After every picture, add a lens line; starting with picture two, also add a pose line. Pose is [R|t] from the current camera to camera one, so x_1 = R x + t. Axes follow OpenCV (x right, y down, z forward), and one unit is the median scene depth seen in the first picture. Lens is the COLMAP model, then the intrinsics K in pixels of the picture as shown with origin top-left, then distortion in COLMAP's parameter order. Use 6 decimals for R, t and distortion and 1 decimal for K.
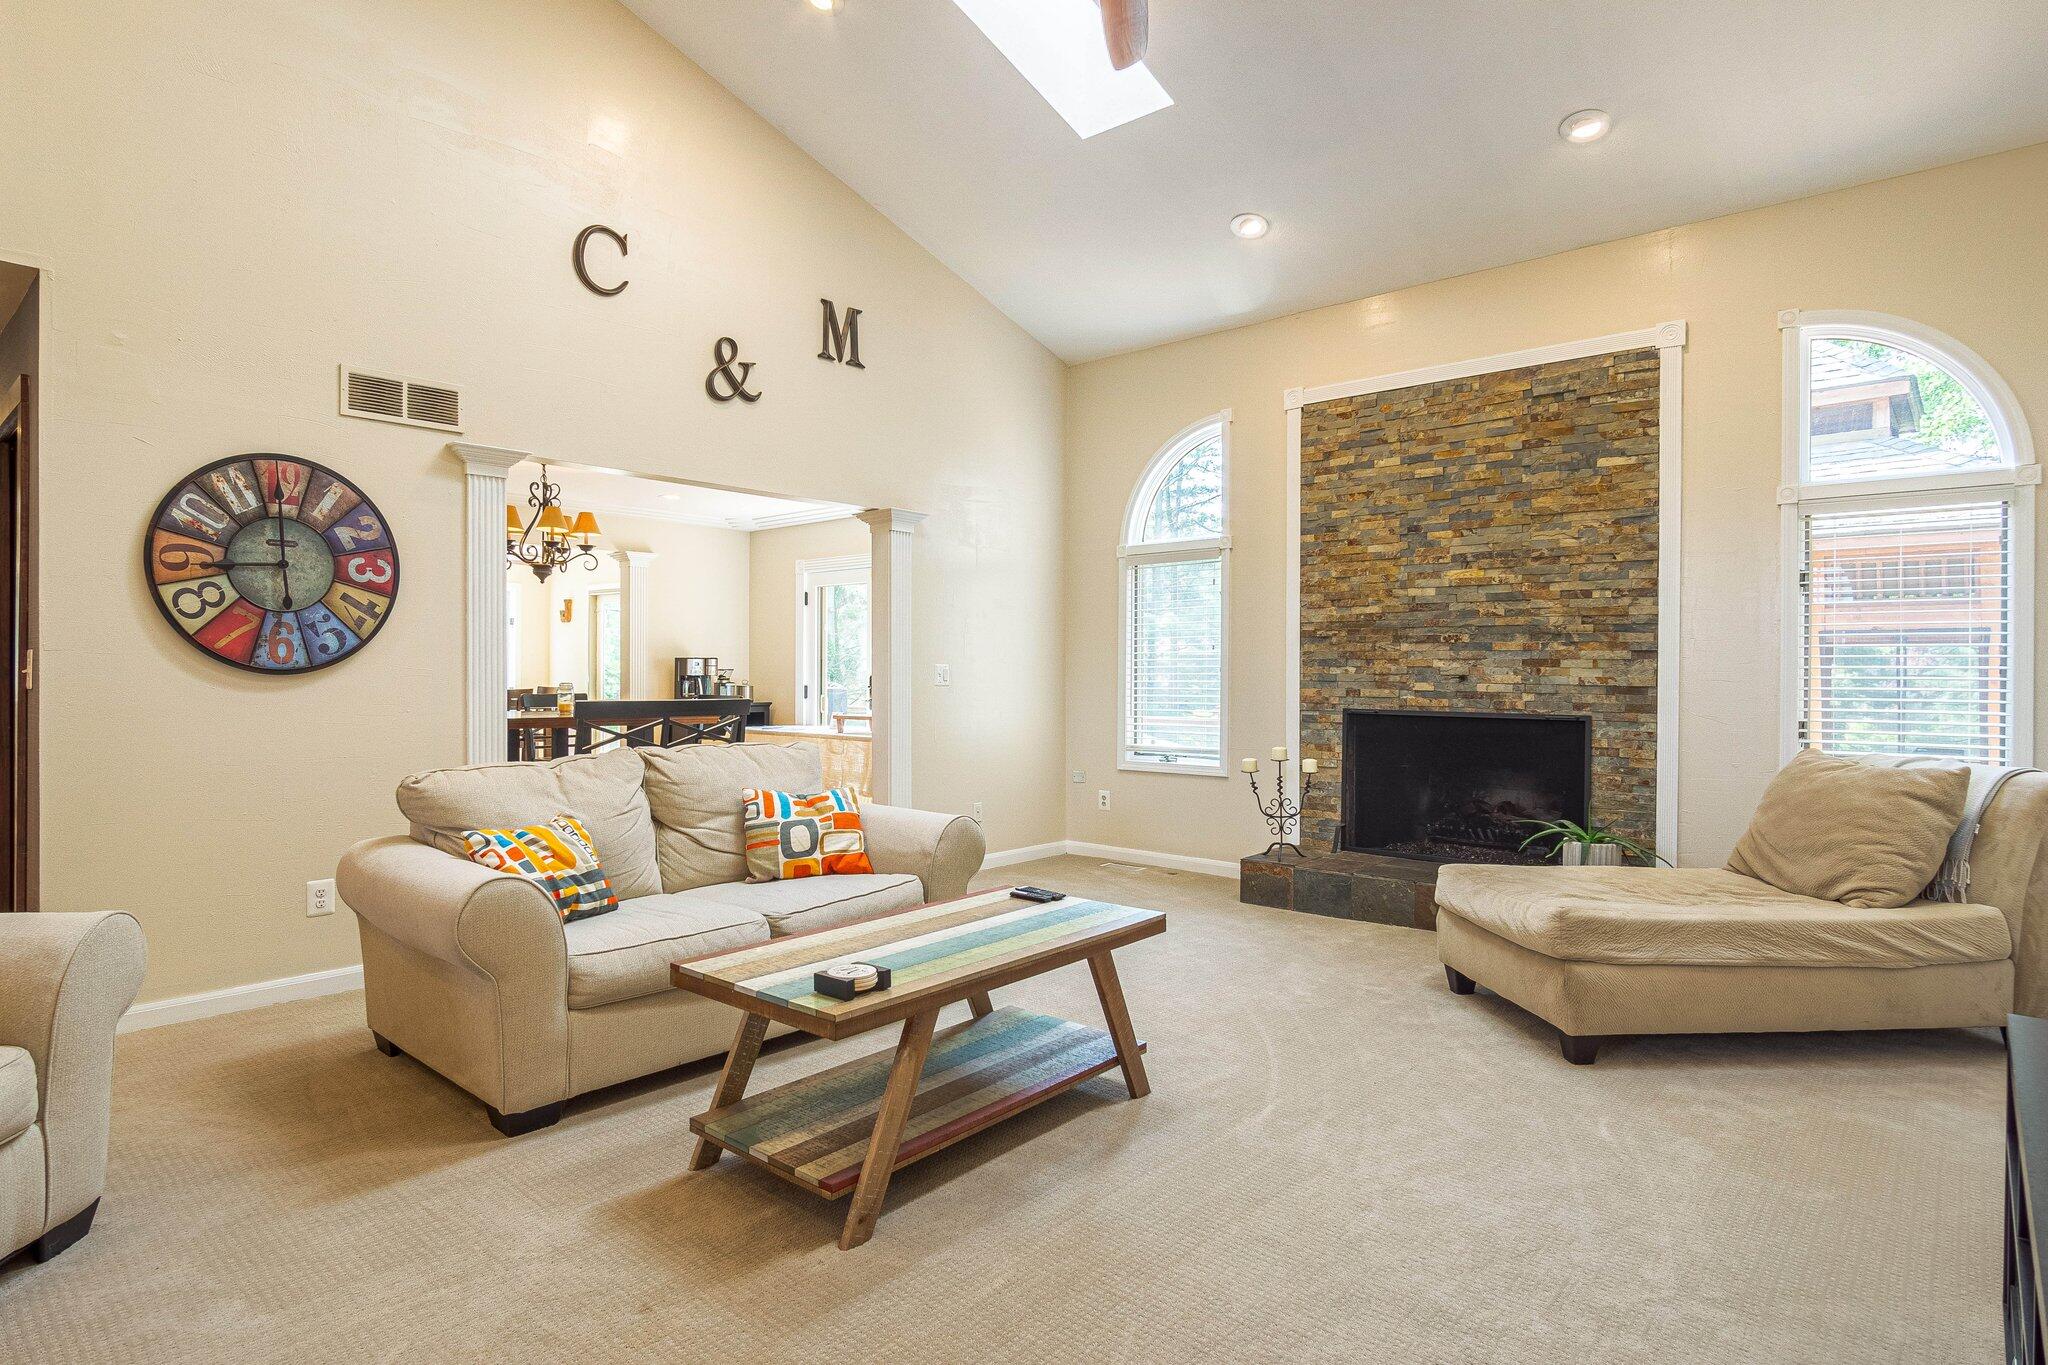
lens RADIAL K [[1097.9, 0, 994.0], [0, 1097.9, 672.9], [0, 0, 1]] dist [-0.019235, 0.008840]
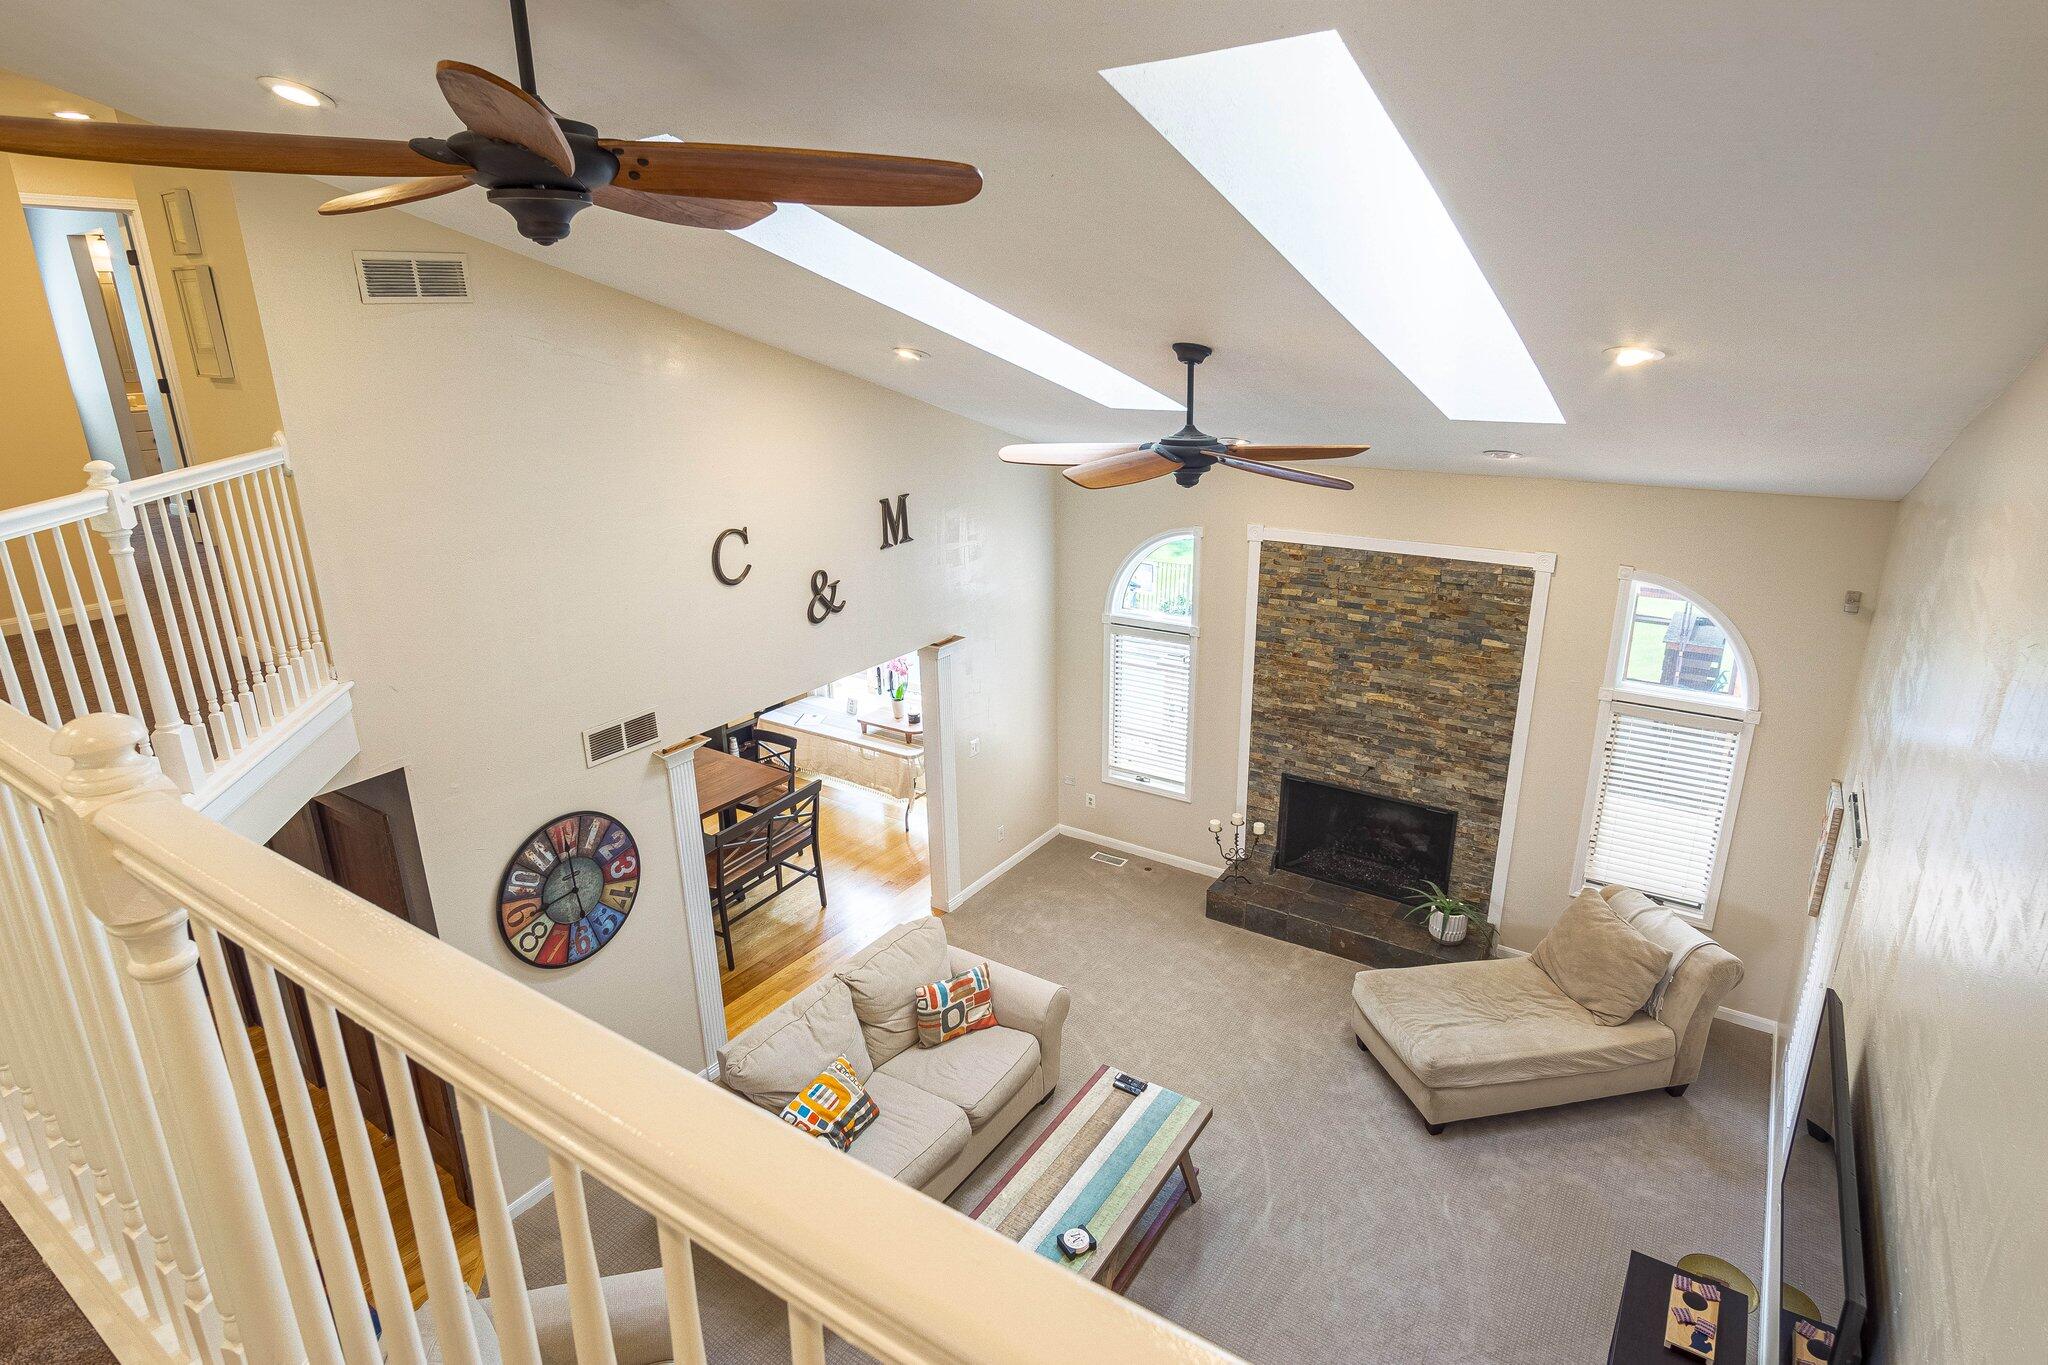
lens RADIAL K [[1097.9, 0, 994.0], [0, 1097.9, 678.6], [0, 0, 1]] dist [-0.019235, 0.008840]
pose [[0.991862, -0.064570, 0.109731, -0.191896], [0.027545, 0.950273, 0.310197, -0.562883], [-0.124304, -0.304650, 0.944318, -0.212242]]
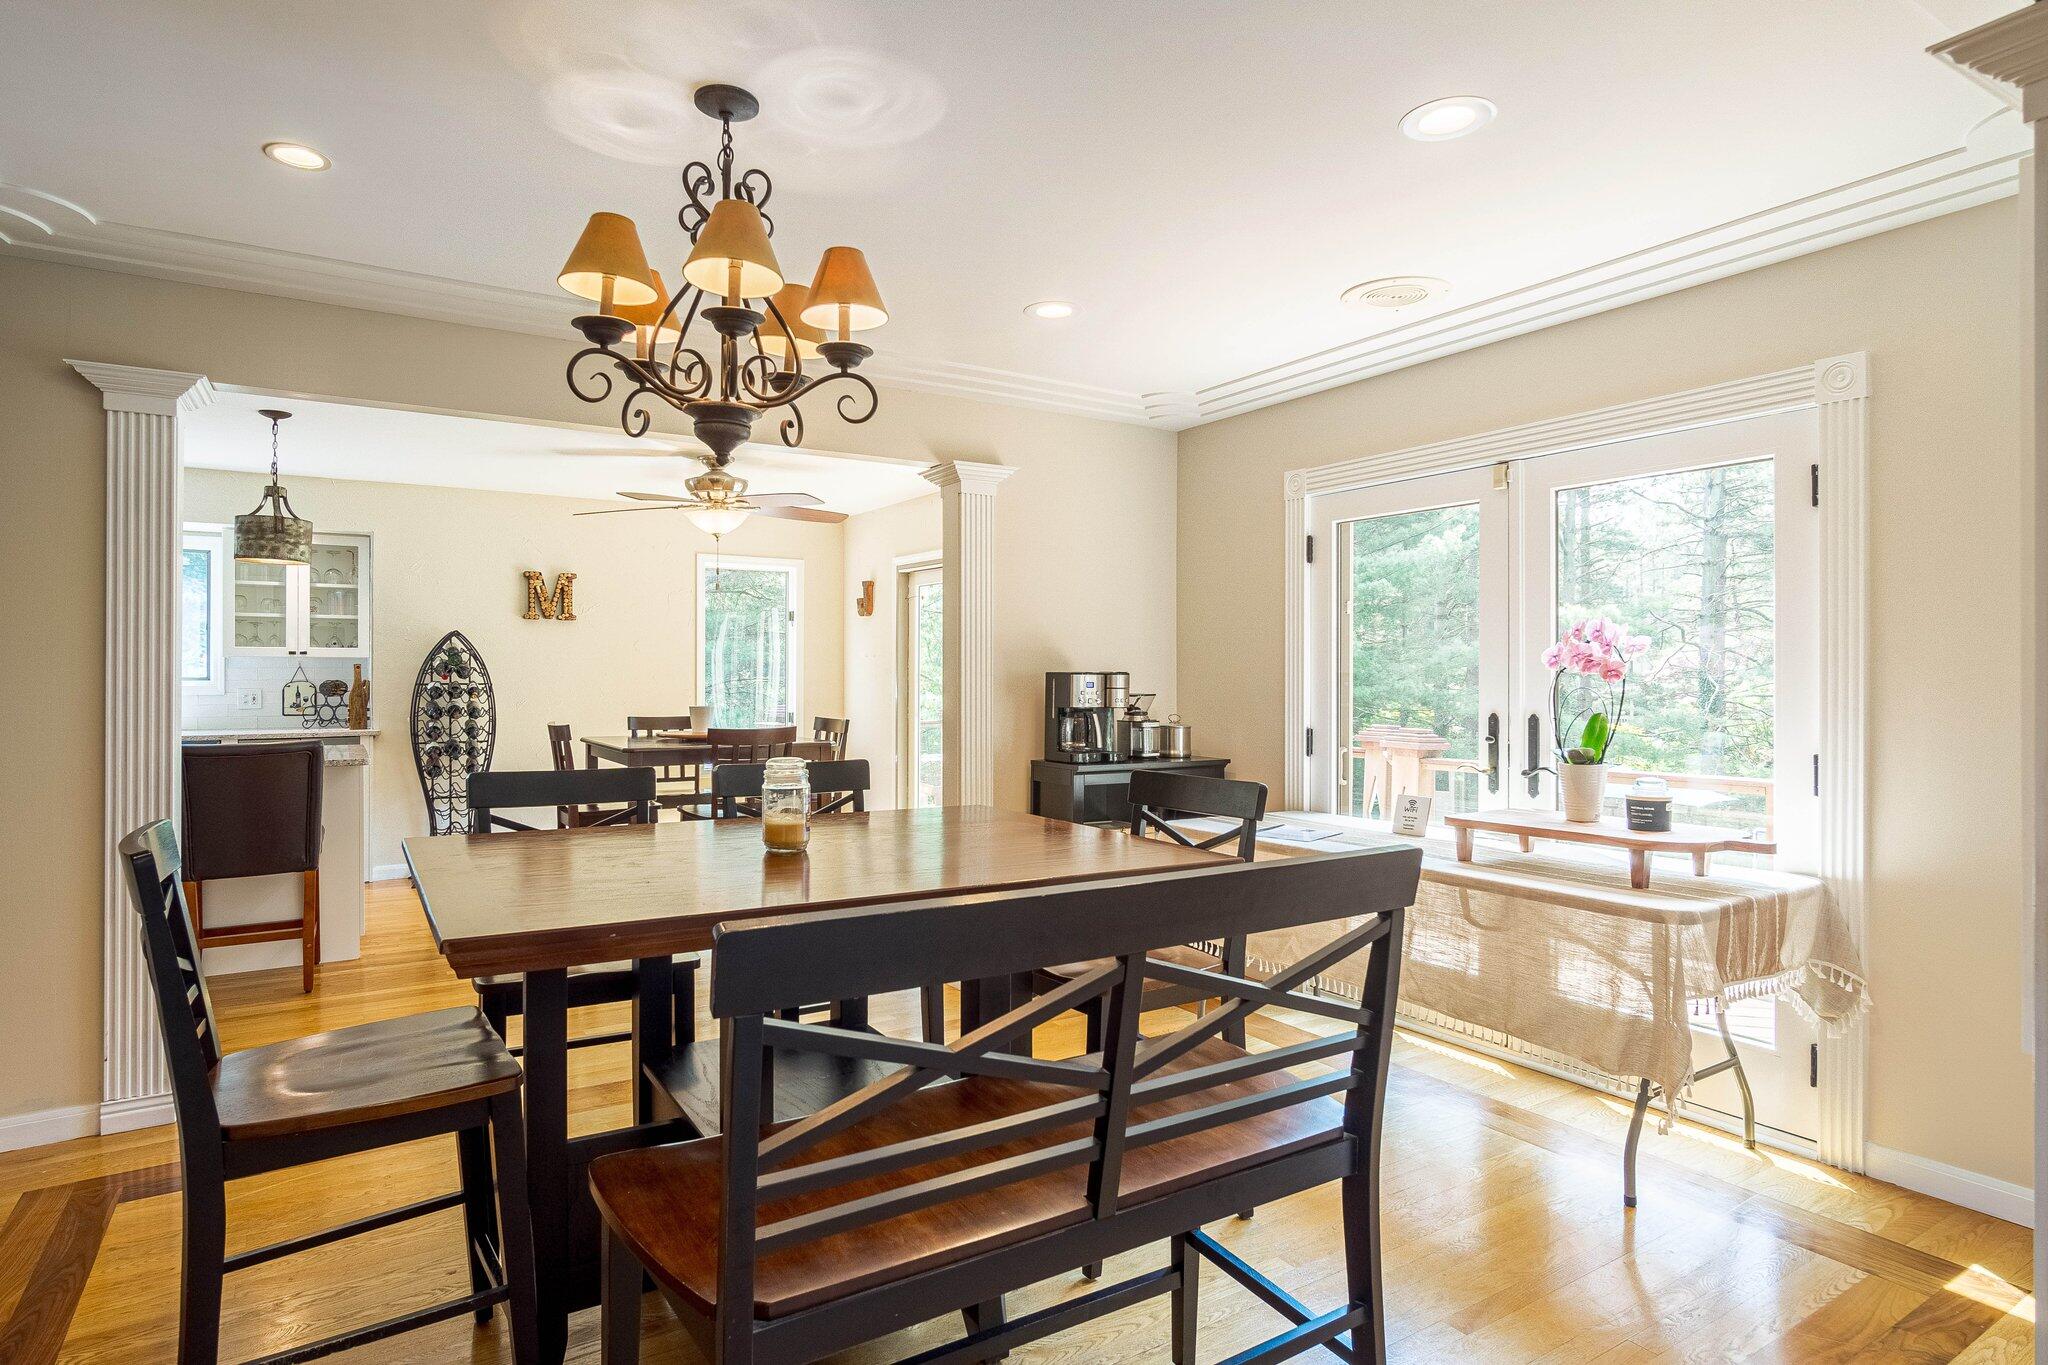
lens RADIAL K [[1097.9, 0, 995.4], [0, 1097.9, 681.4], [0, 0, 1]] dist [-0.019235, 0.008840]
pose [[0.960202, -0.000763, -0.279304, -0.291097], [0.001766, 0.999993, 0.003342, -0.019345], [0.279300, -0.003702, 0.960197, 0.856521]]
